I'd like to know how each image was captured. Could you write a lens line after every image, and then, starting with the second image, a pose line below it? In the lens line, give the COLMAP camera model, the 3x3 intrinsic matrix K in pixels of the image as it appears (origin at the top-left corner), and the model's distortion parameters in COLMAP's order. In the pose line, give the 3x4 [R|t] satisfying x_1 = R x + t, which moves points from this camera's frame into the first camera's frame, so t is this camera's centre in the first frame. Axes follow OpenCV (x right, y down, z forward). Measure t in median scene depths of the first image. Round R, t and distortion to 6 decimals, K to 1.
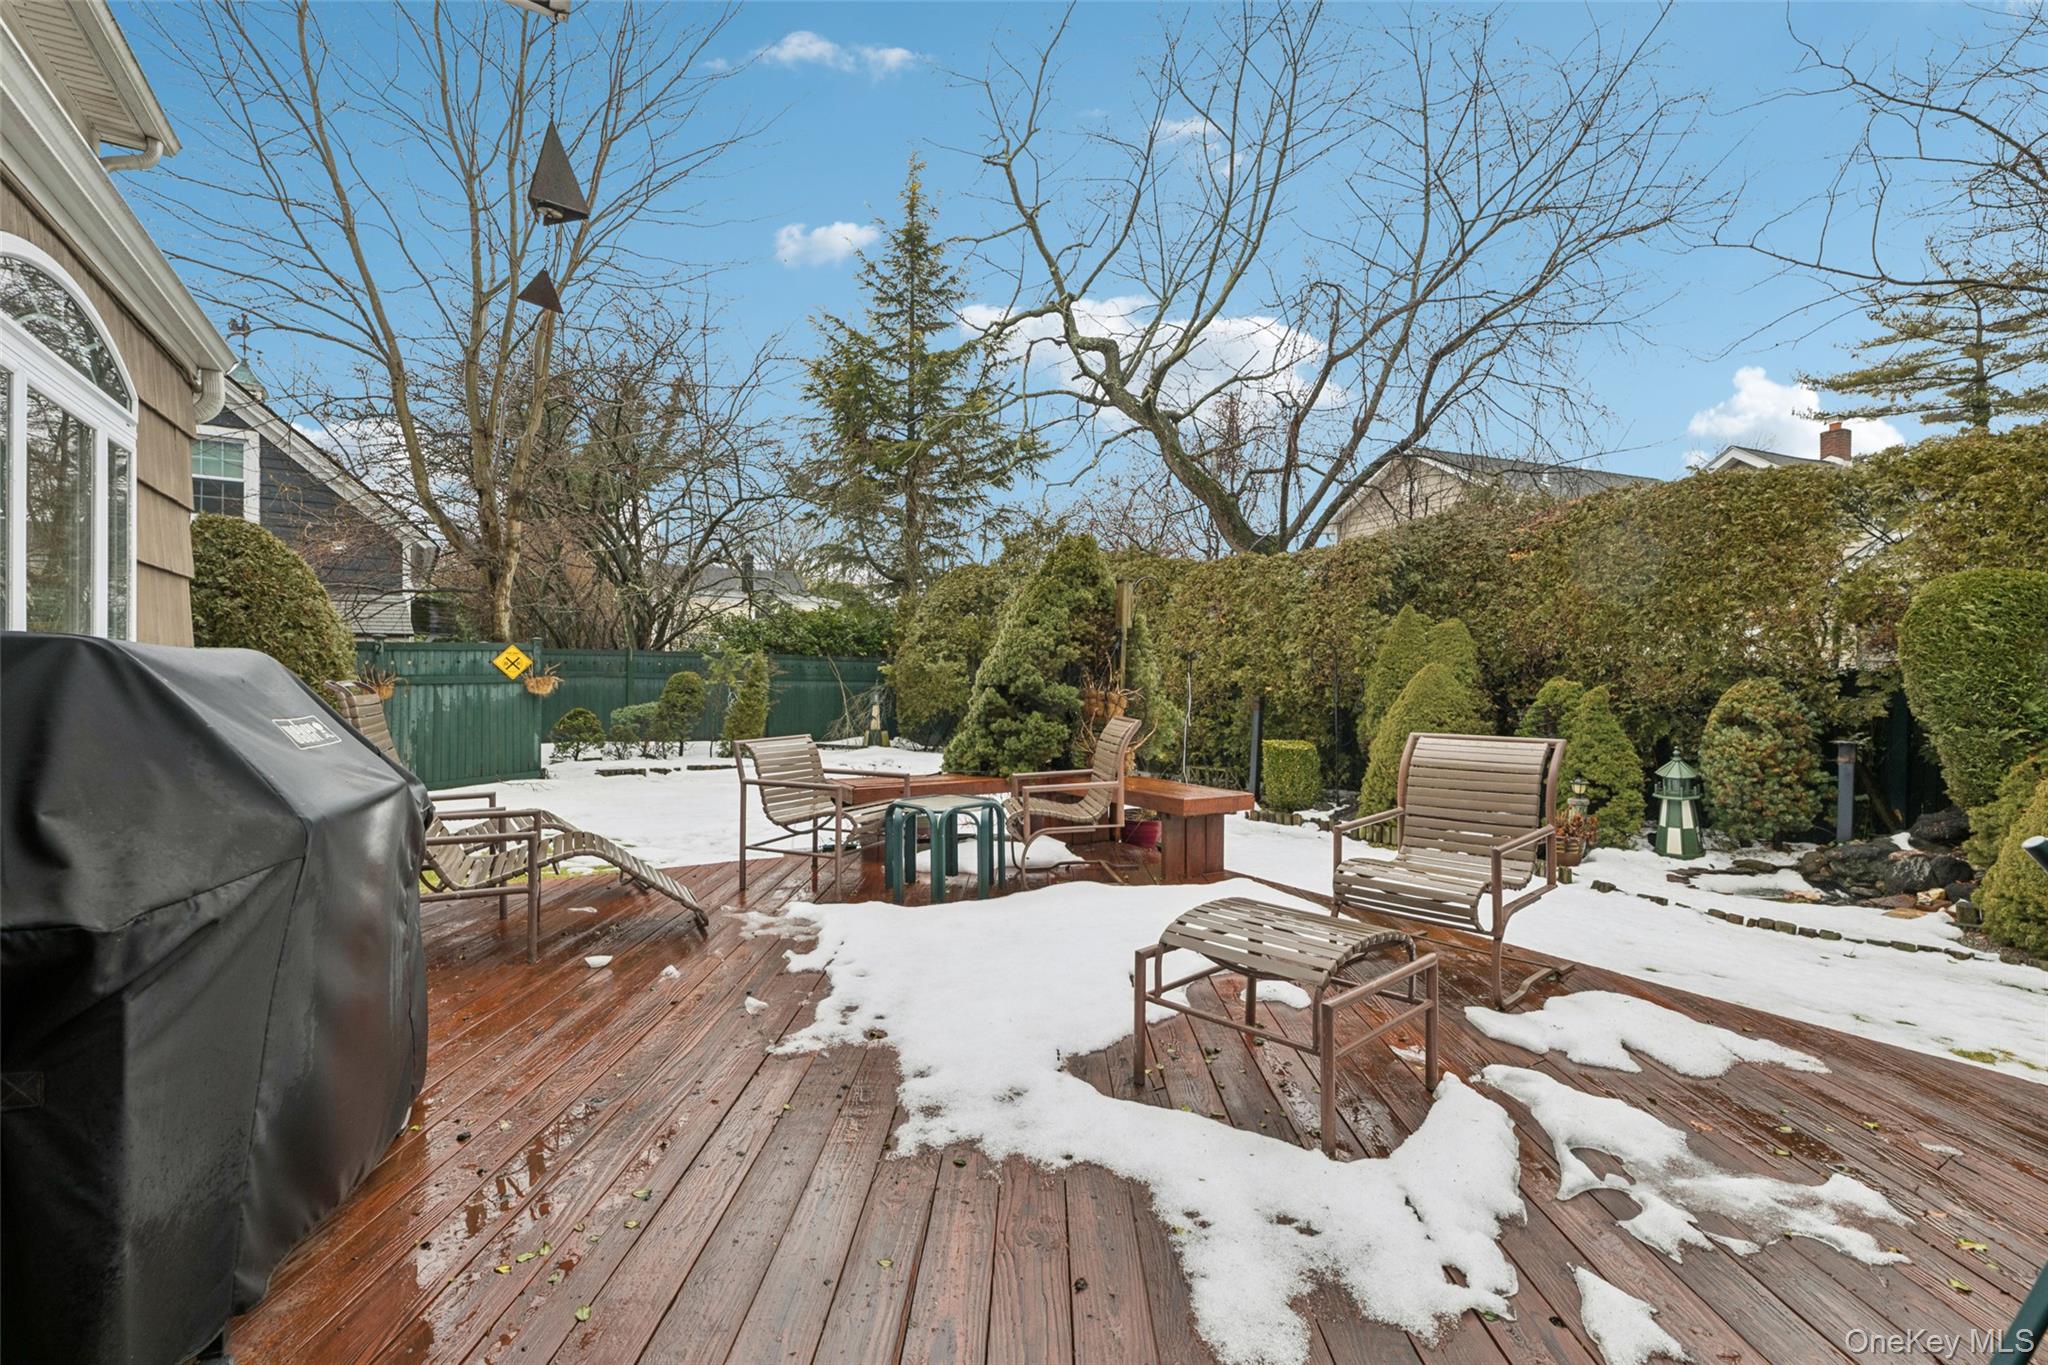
lens RADIAL K [[939.9, 0, 1024.0], [0, 939.9, 682.5], [0, 0, 1]] dist [0.011030, 0.000015]
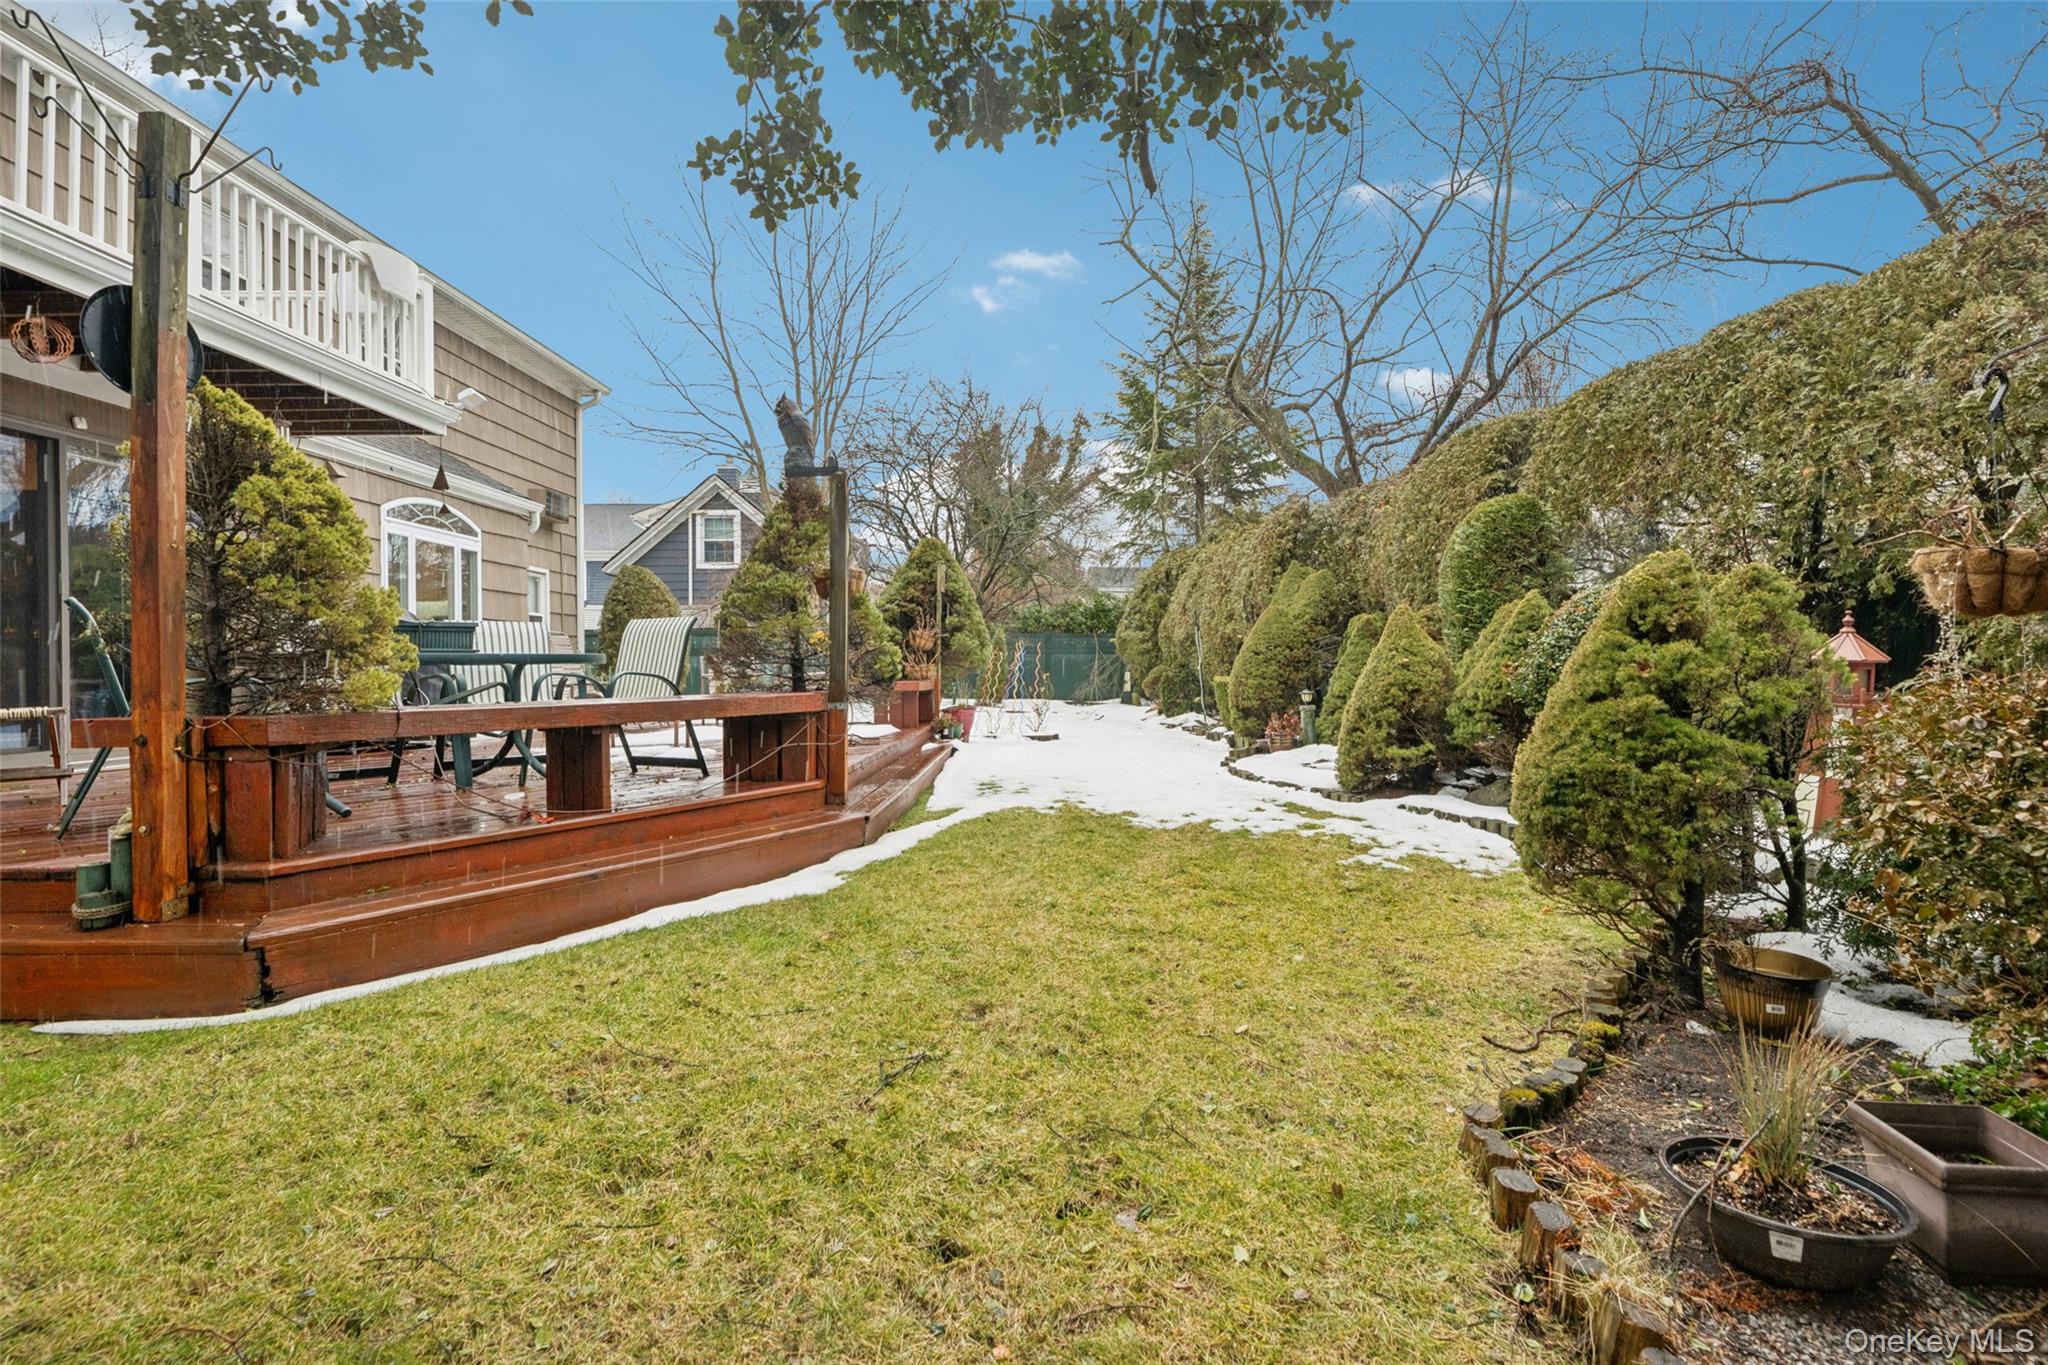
lens RADIAL K [[916.1, 0, 1015.0], [0, 916.1, 677.1], [0, 0, 1]] dist [-0.000456, -0.000037]
pose [[0.848754, -0.013211, -0.528622, 0.944481], [0.014954, 0.999888, -0.000979, 0.083692], [0.528576, -0.007074, 0.848857, -0.254296]]
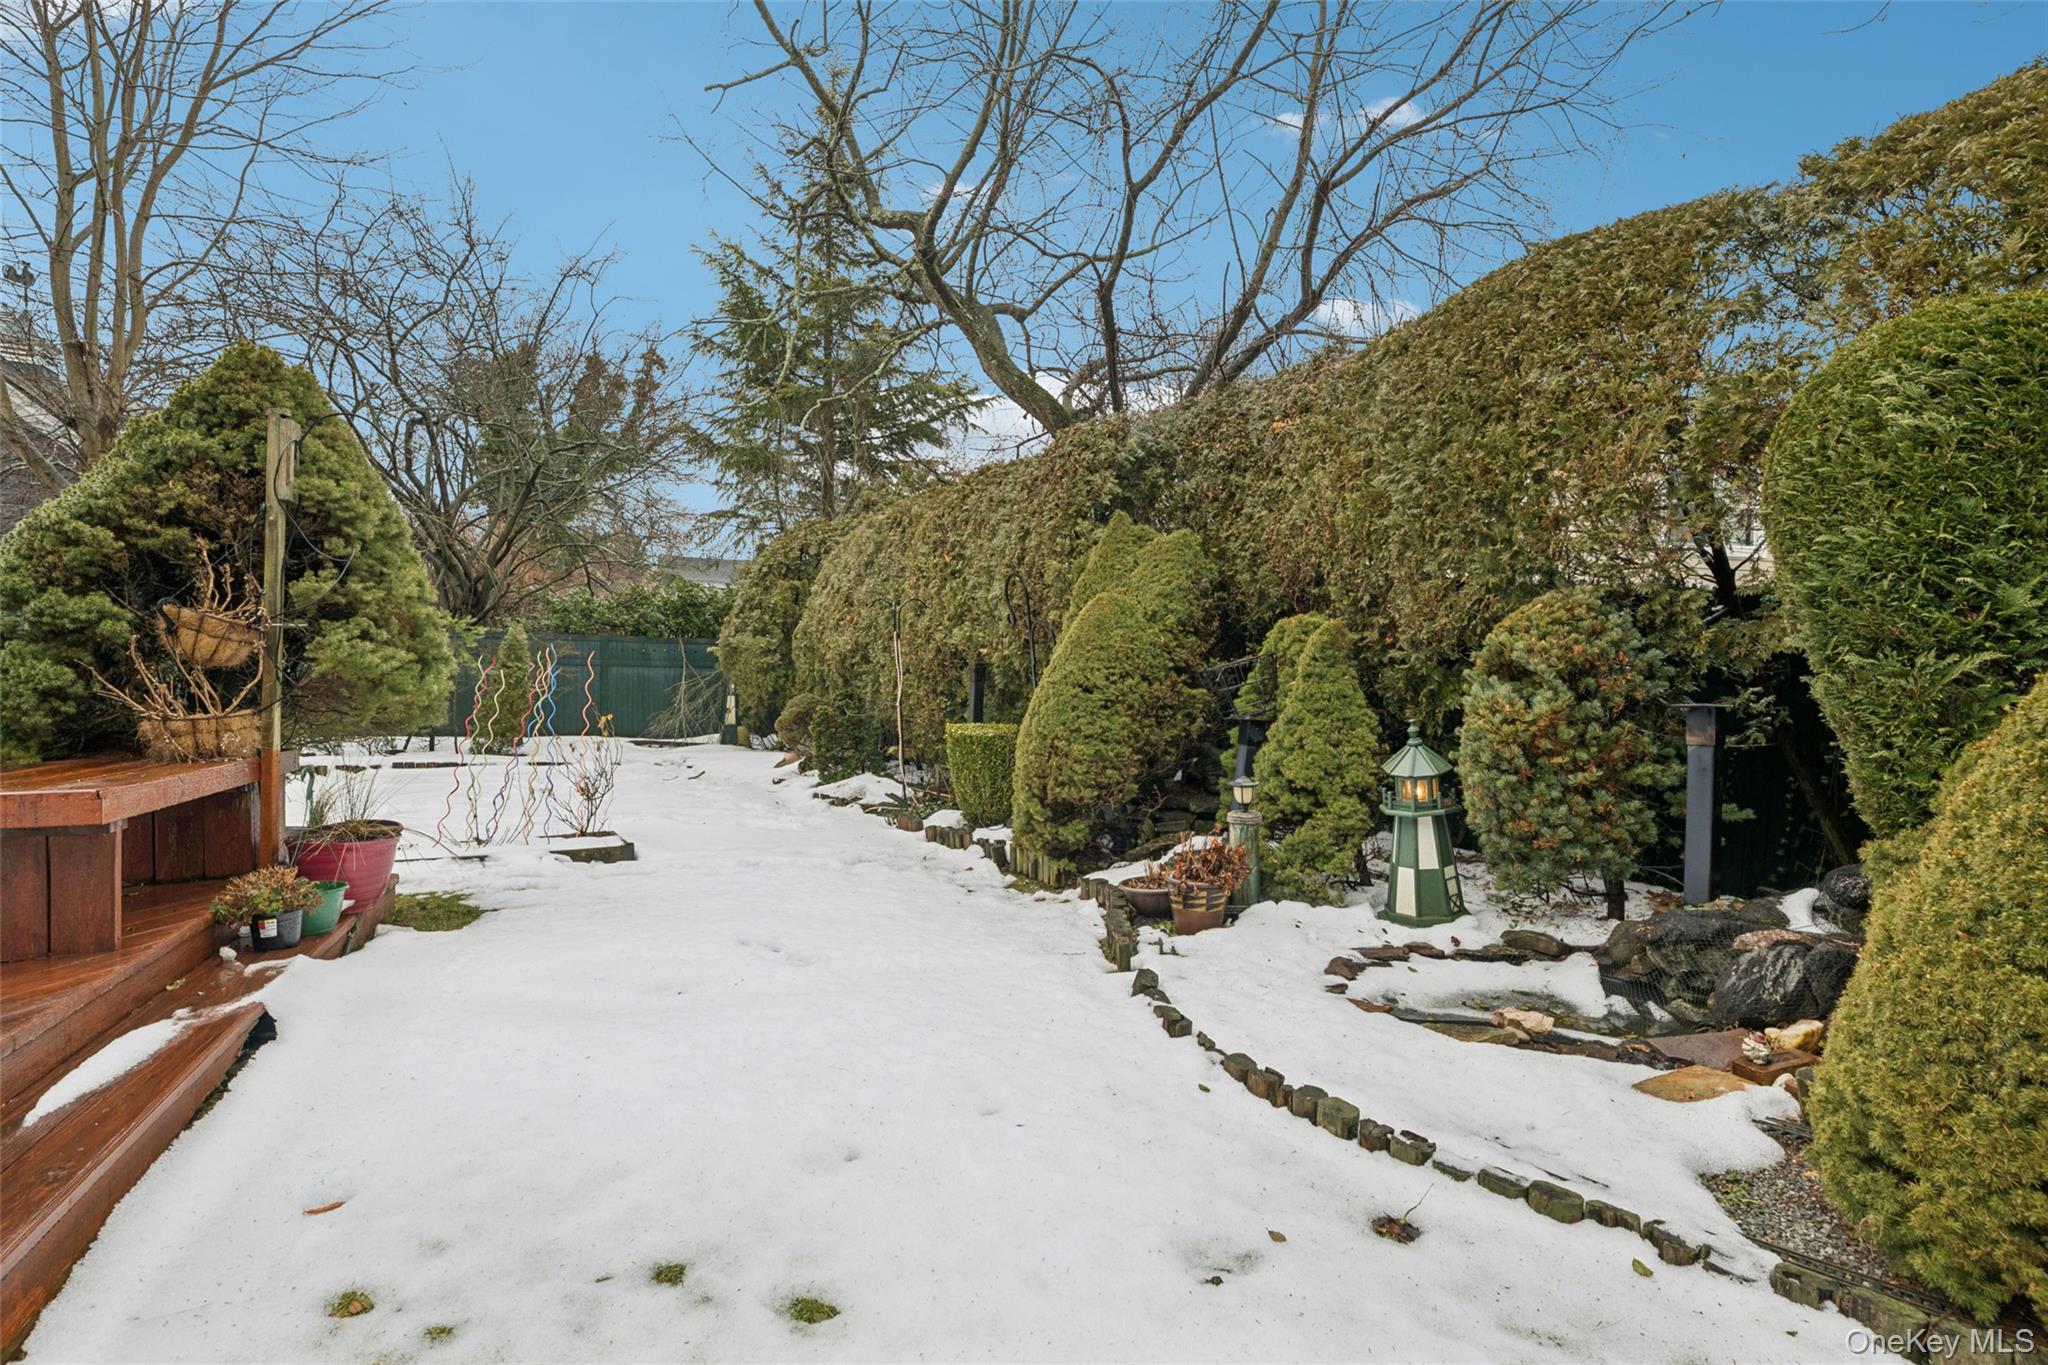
lens RADIAL K [[985.0, 0, 1019.3], [0, 985.0, 694.2], [0, 0, 1]] dist [0.017427, -0.000366]
pose [[0.992731, -0.003401, -0.120308, 0.549065], [0.004181, 0.999972, 0.006229, 0.050341], [0.120283, -0.006687, 0.992717, 0.416618]]
